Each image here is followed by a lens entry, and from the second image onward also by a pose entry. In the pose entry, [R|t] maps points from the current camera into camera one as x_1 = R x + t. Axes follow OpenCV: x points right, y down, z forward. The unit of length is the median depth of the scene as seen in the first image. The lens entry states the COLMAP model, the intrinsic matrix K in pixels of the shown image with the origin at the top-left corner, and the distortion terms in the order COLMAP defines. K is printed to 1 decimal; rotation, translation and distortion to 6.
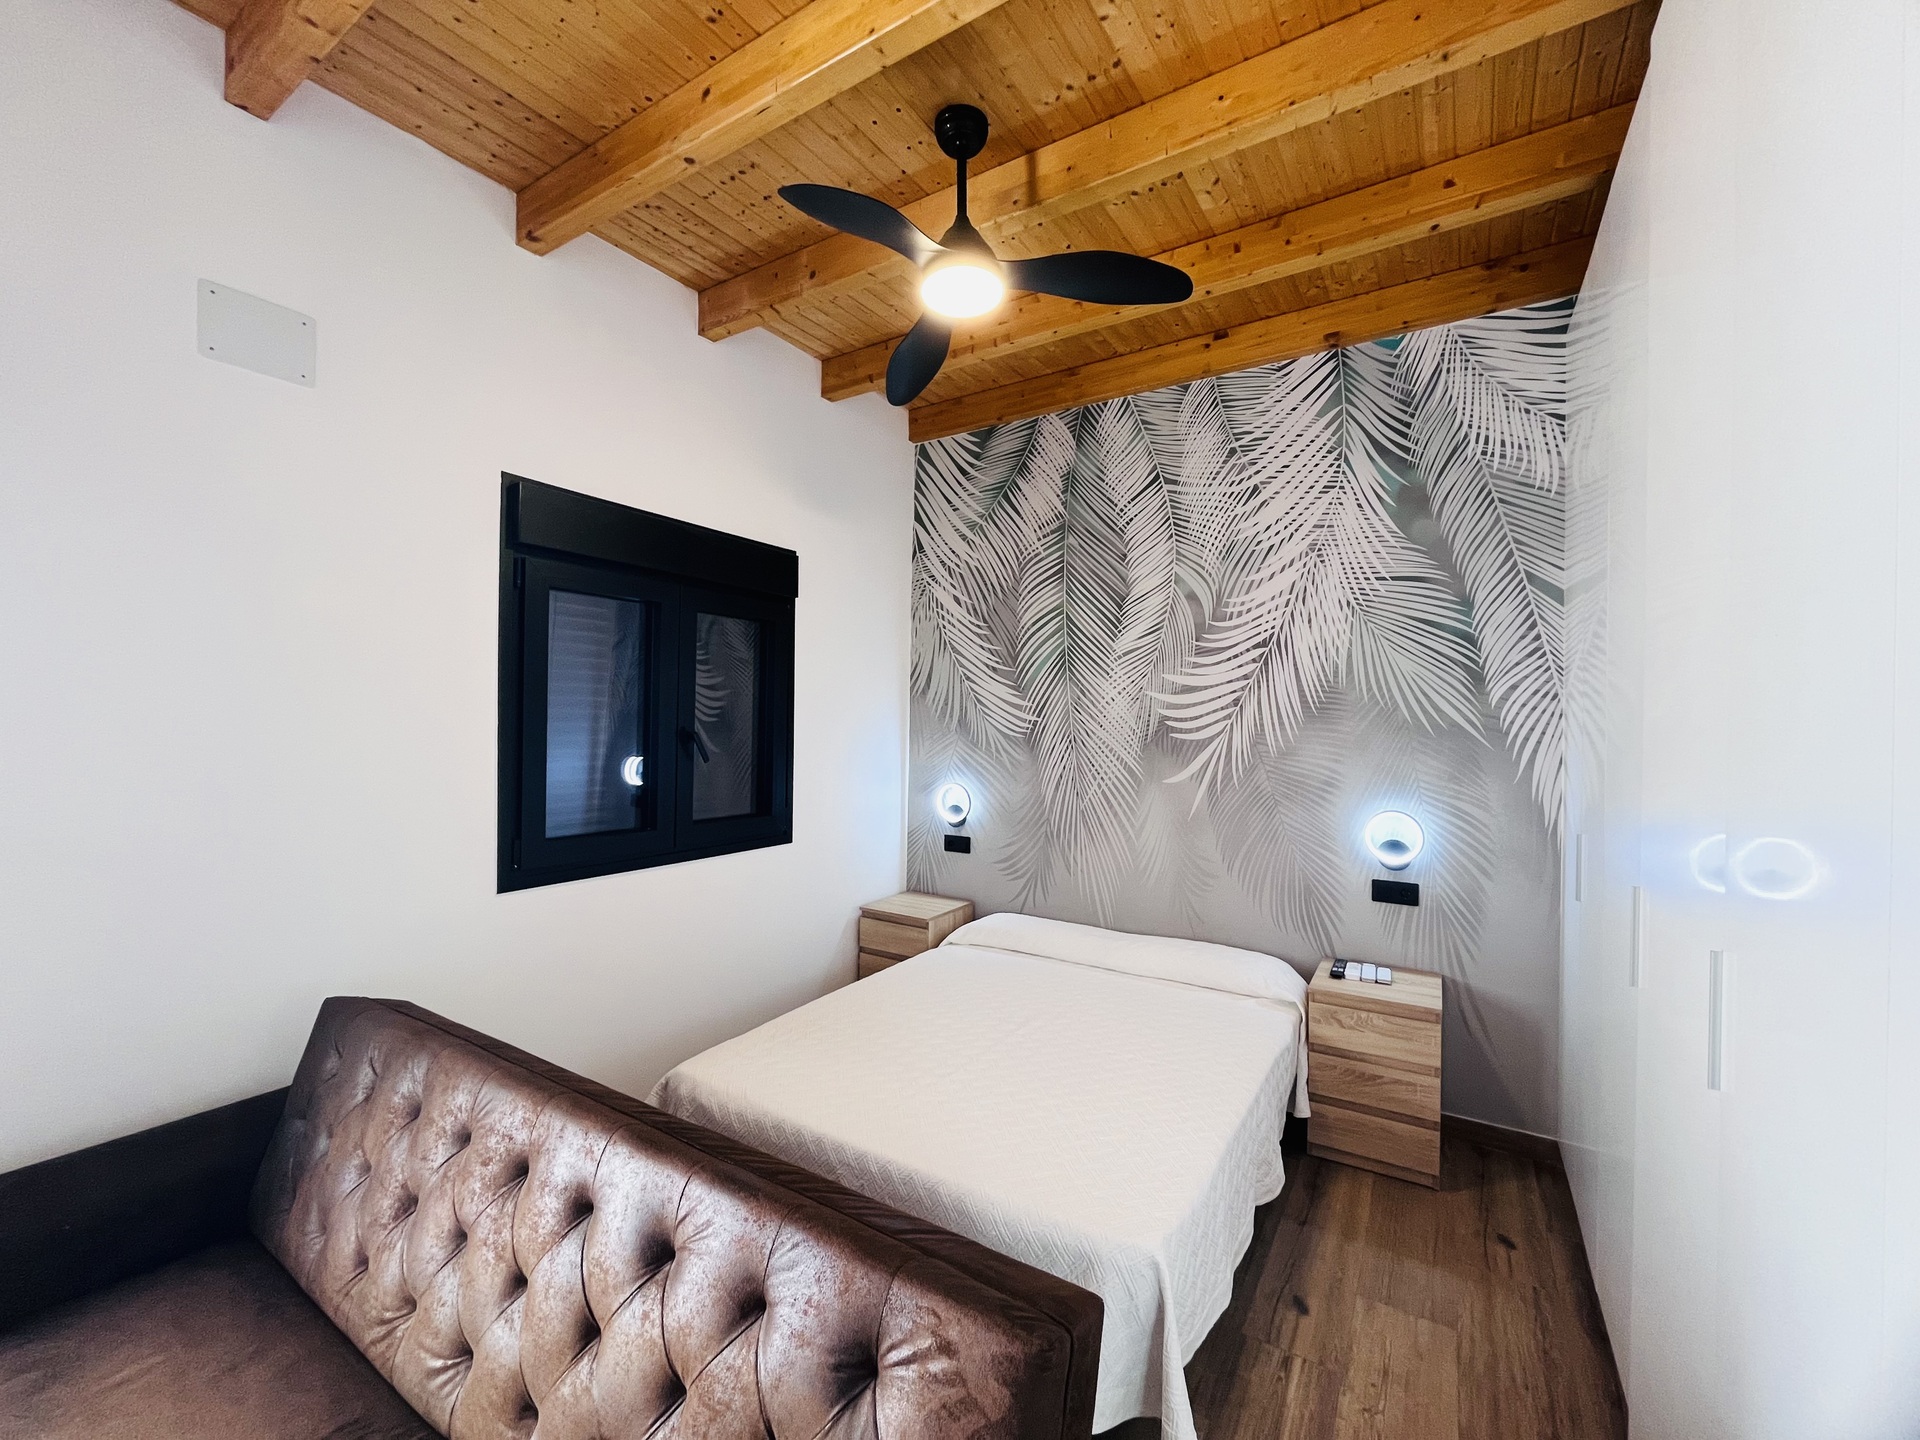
lens RADIAL K [[774.8, 0, 965.2], [0, 774.8, 723.7], [0, 0, 1]] dist [-0.002080, -0.000137]
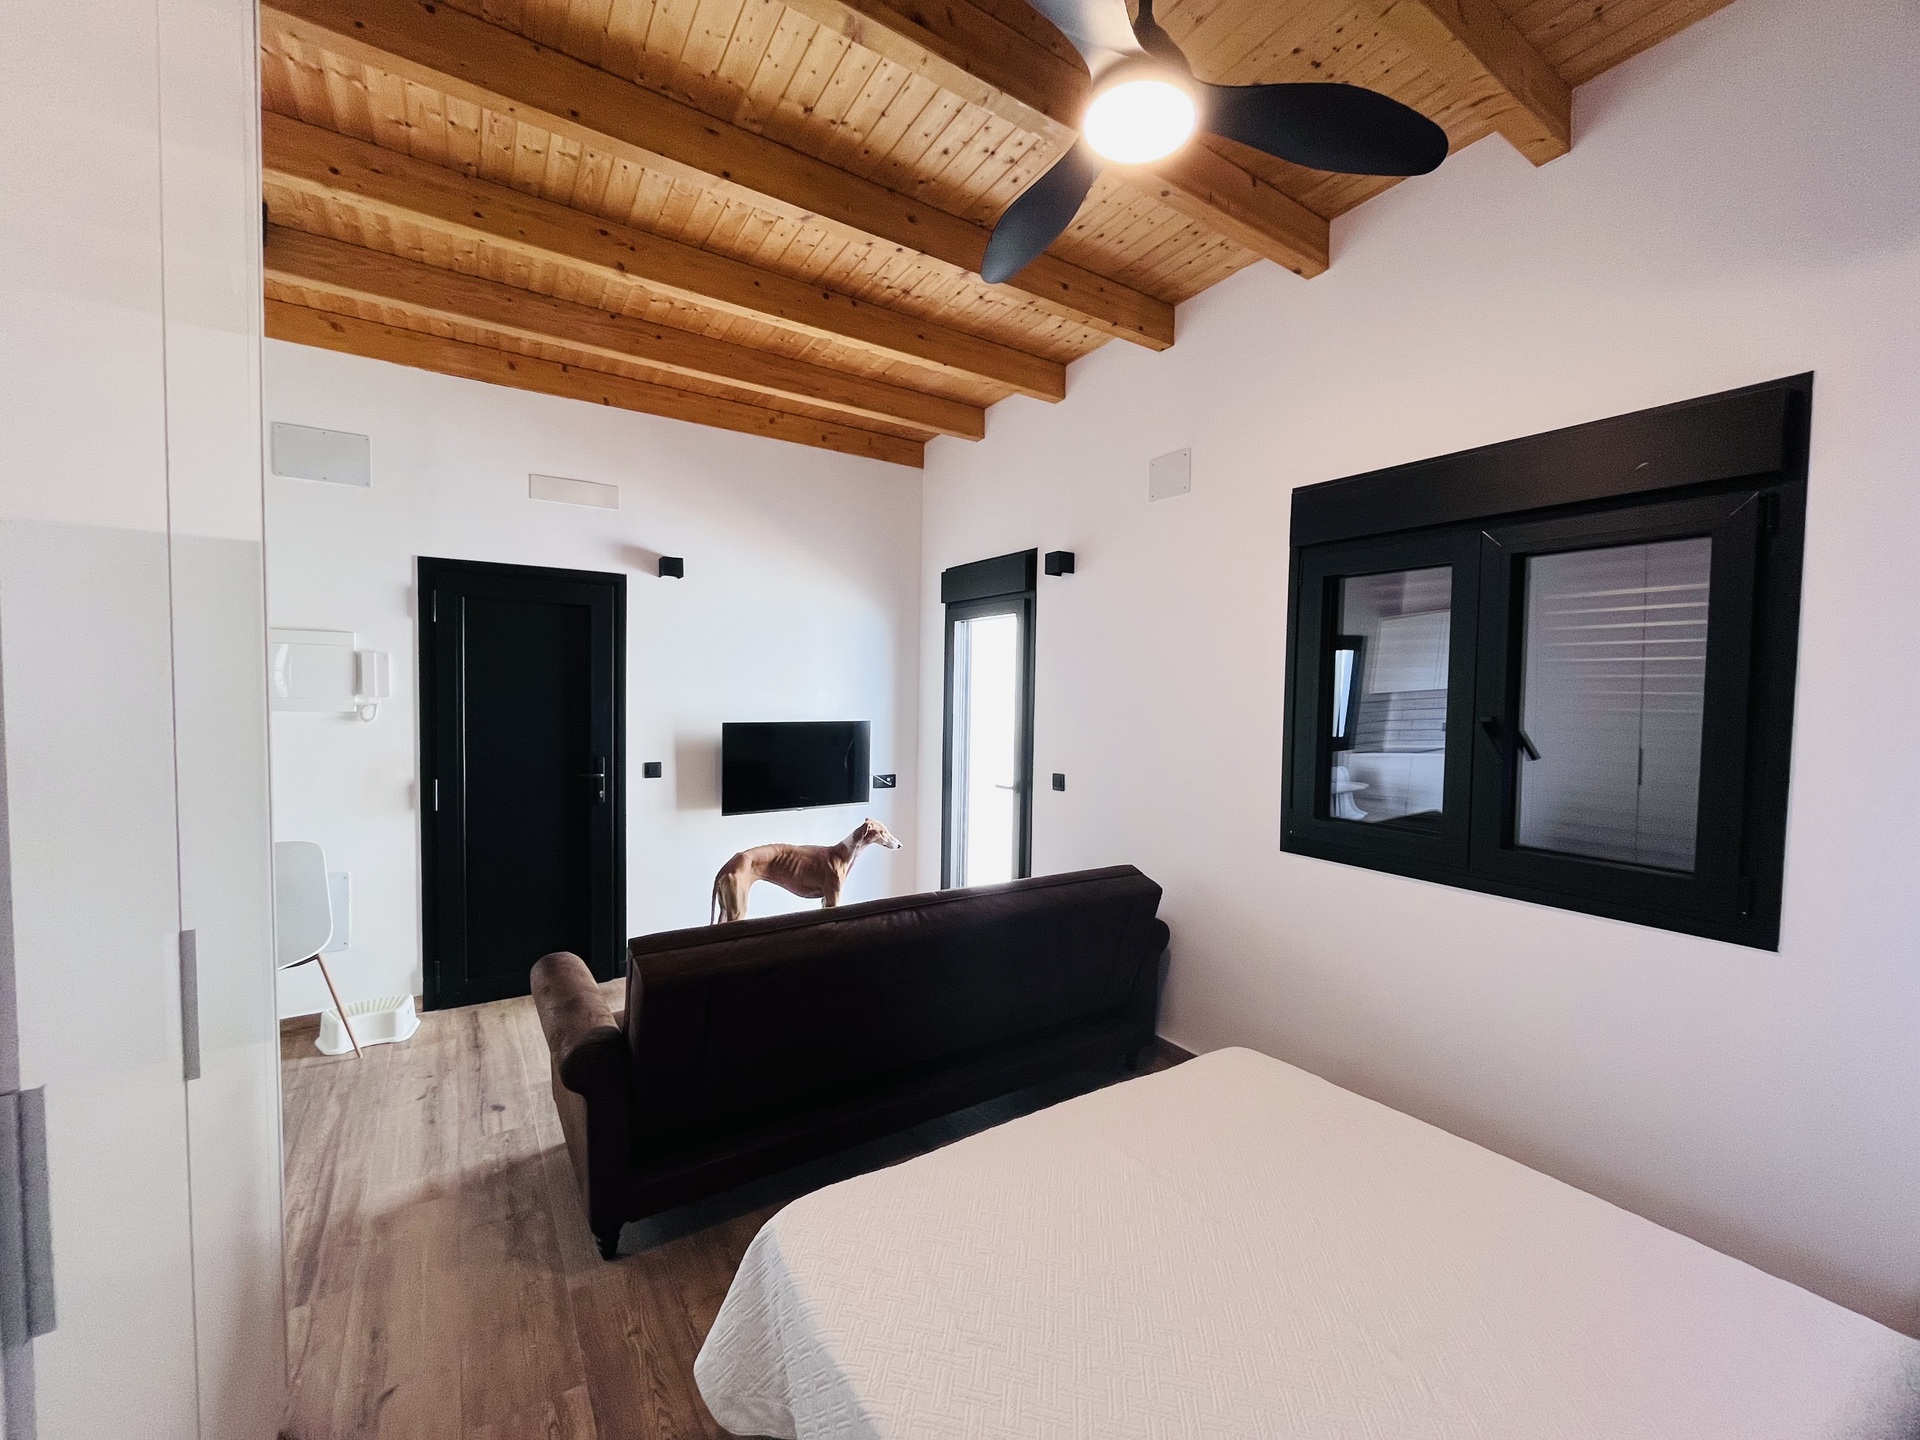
lens RADIAL K [[774.8, 0, 965.2], [0, 774.8, 723.7], [0, 0, 1]] dist [-0.002080, -0.000137]
pose [[-0.410669, 0.021937, -0.911521, 0.649106], [-0.021363, 0.999205, 0.033672, -0.004131], [0.911534, 0.033301, -0.409873, 1.012698]]
